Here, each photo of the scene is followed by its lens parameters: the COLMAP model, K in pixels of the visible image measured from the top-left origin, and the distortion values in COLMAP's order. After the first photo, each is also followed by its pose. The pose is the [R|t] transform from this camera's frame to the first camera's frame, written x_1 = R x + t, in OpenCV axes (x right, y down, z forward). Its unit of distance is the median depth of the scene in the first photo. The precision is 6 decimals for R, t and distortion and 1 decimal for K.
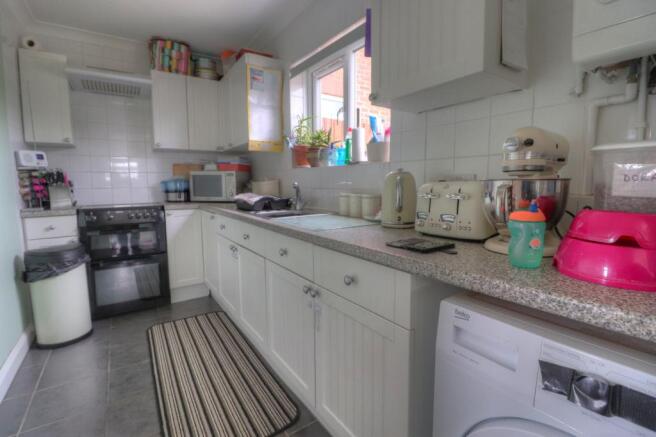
lens RADIAL K [[302.8, 0, 328.5], [0, 302.8, 210.6], [0, 0, 1]] dist [0.000110, -0.014737]
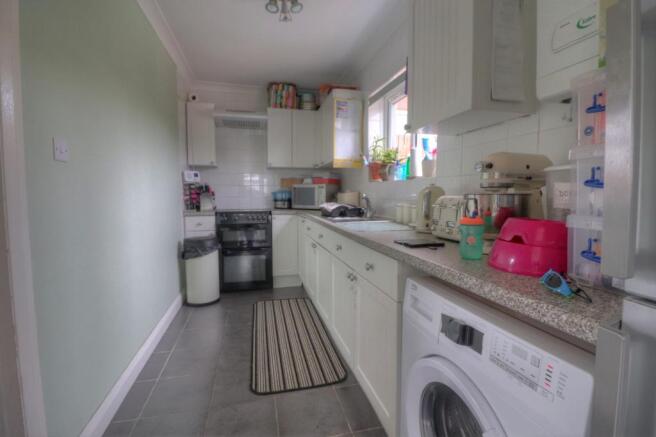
lens RADIAL K [[302.8, 0, 328.5], [0, 302.8, 210.6], [0, 0, 1]] dist [0.000110, -0.014737]
pose [[0.936657, 0.027311, -0.349182, 0.158567], [-0.039916, 0.998783, -0.028953, 0.010798], [0.347966, 0.041057, 0.936608, -0.150356]]
